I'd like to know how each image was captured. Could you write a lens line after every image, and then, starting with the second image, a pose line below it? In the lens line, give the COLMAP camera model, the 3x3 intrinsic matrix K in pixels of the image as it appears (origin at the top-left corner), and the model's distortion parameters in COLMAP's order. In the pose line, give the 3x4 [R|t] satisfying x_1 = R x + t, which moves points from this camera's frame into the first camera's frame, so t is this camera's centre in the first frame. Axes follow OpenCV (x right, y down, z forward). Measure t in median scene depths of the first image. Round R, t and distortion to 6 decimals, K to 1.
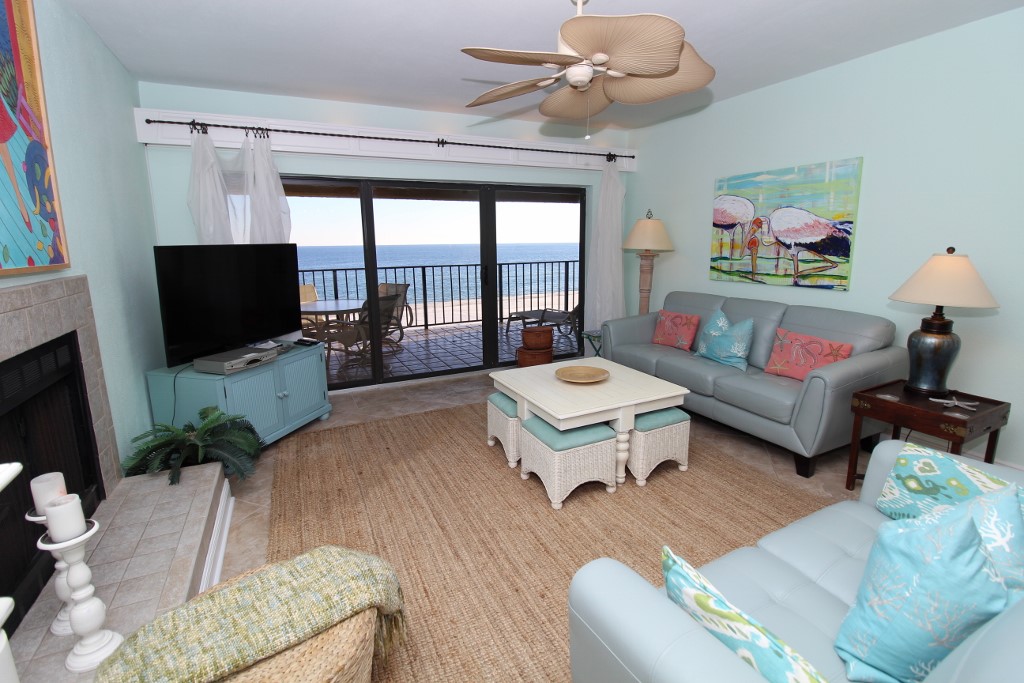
lens RADIAL K [[472.0, 0, 510.8], [0, 472.0, 327.1], [0, 0, 1]] dist [-0.000480, -0.011725]
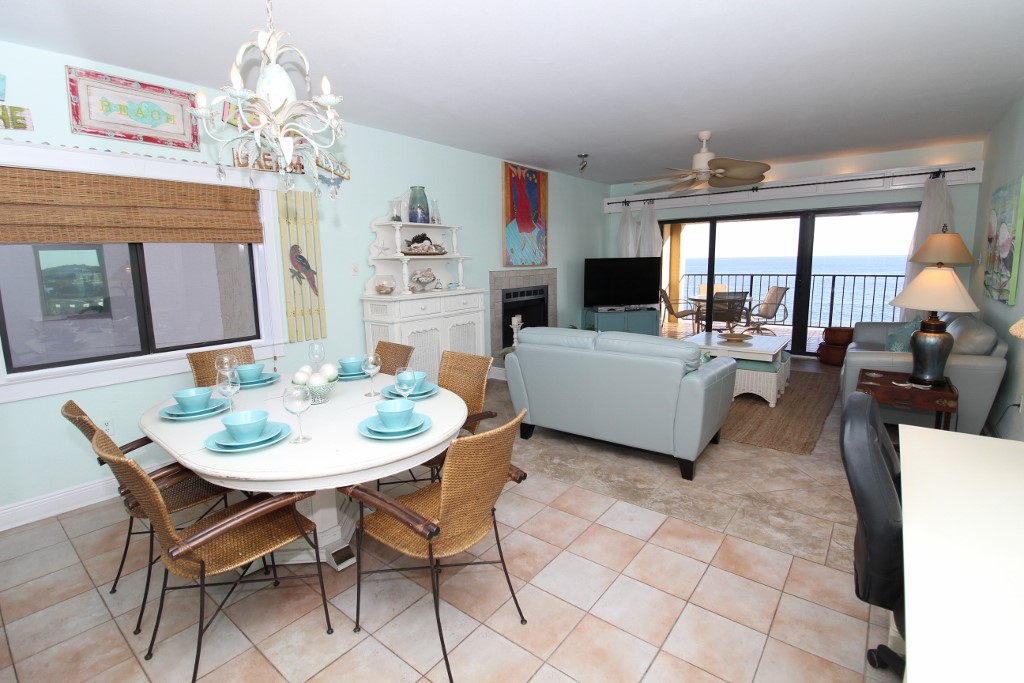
lens RADIAL K [[472.0, 0, 510.8], [0, 472.0, 327.1], [0, 0, 1]] dist [-0.000480, -0.011725]
pose [[0.438340, 0.132468, -0.888994, 1.018523], [-0.147648, 0.986256, 0.074160, 0.047959], [0.886599, 0.098751, 0.451874, -0.356645]]
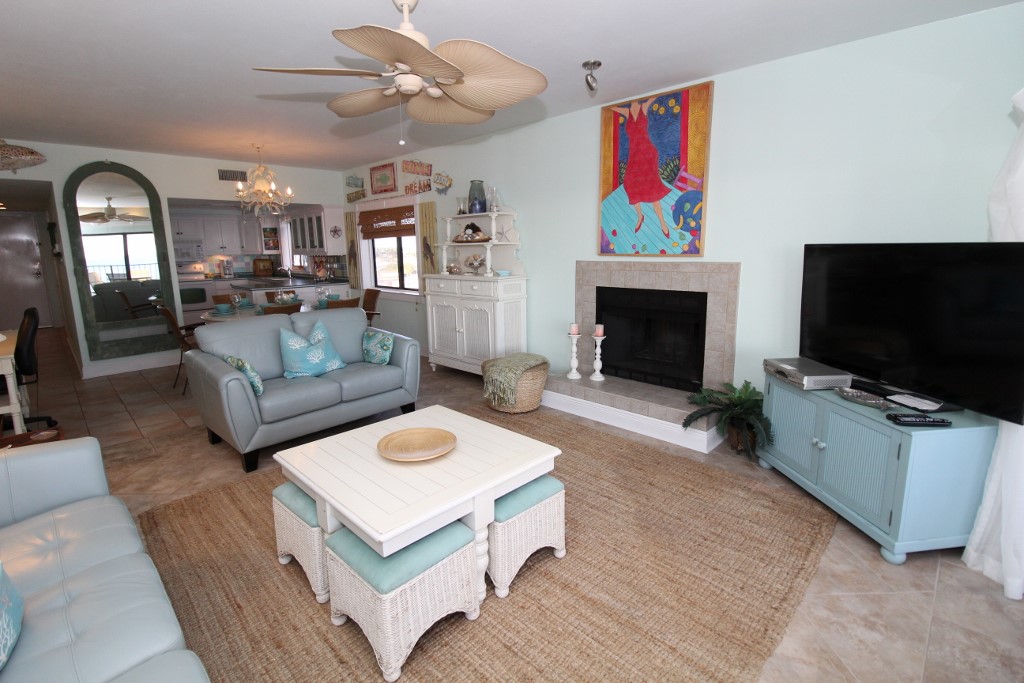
lens RADIAL K [[472.0, 0, 510.8], [0, 472.0, 327.1], [0, 0, 1]] dist [-0.000480, -0.011725]
pose [[-0.940257, 0.083571, -0.330049, 0.190704], [-0.033781, 0.941723, 0.334689, -0.238925], [0.338785, 0.325843, -0.882639, 1.284985]]
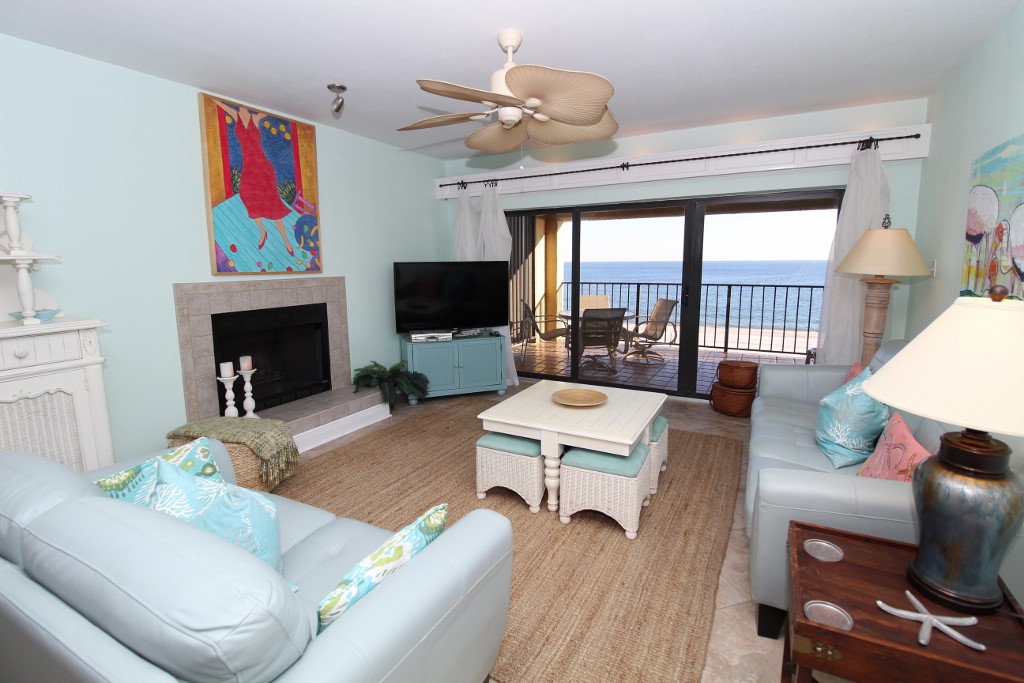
lens RADIAL K [[472.0, 0, 510.8], [0, 472.0, 327.1], [0, 0, 1]] dist [-0.000480, -0.011725]
pose [[0.582106, 0.121908, -0.803923, 0.671979], [-0.144427, 0.988477, 0.045316, -0.054710], [0.800183, 0.089730, 0.593005, 0.234730]]
